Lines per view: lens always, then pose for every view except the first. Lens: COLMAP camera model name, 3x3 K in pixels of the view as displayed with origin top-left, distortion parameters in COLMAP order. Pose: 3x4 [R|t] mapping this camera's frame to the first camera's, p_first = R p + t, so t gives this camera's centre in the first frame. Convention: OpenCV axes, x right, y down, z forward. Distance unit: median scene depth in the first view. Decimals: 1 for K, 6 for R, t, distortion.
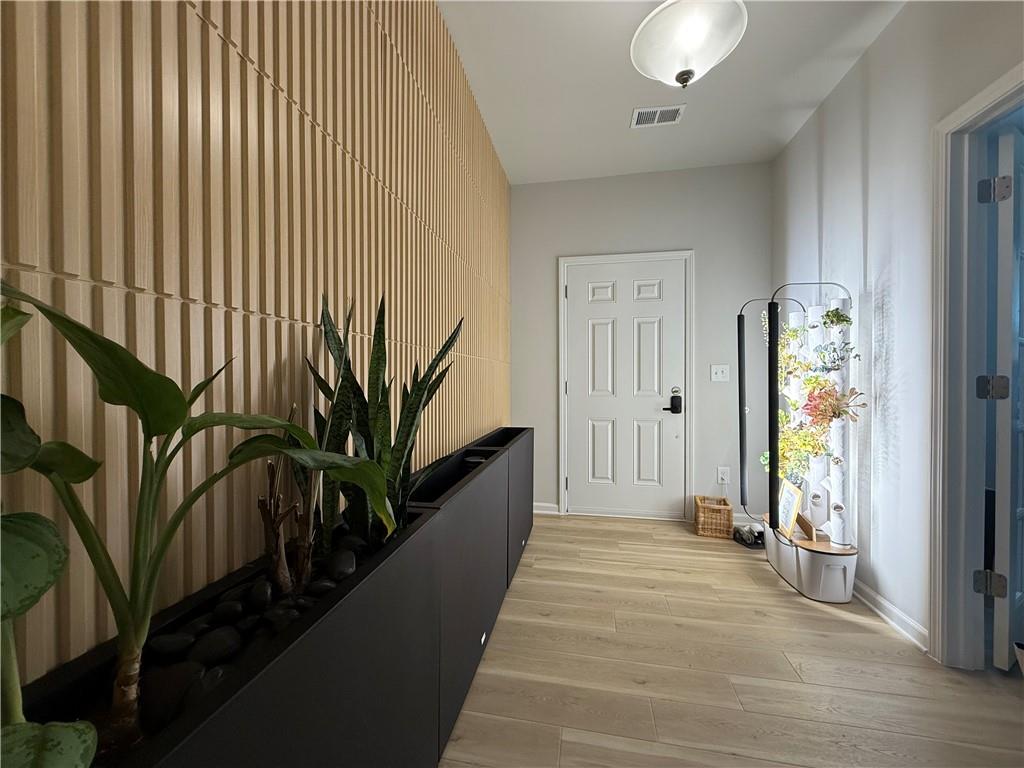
lens RADIAL K [[403.0, 0, 511.7], [0, 403.0, 383.8], [0, 0, 1]] dist [0.000763, 0.000311]
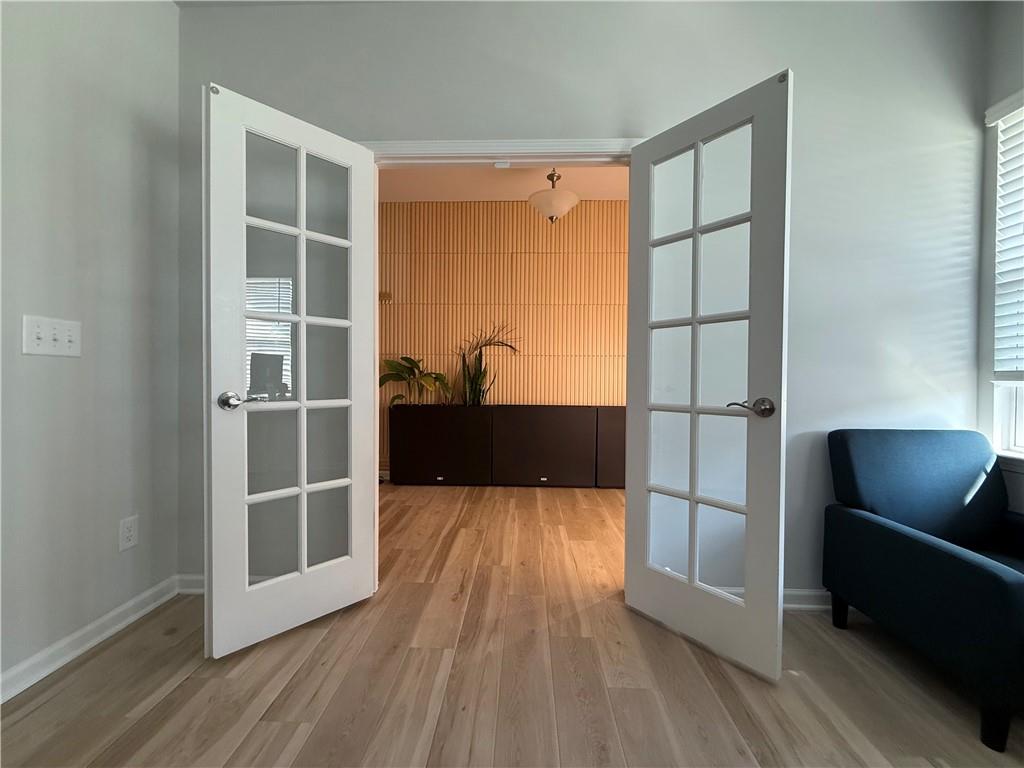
lens RADIAL K [[404.1, 0, 512.8], [0, 404.1, 382.8], [0, 0, 1]] dist [-0.000651, -0.000403]
pose [[0.157730, 0.016654, -0.987342, 1.685234], [-0.017089, 0.999754, 0.014133, 0.030147], [0.987334, 0.014643, 0.157976, 0.334433]]
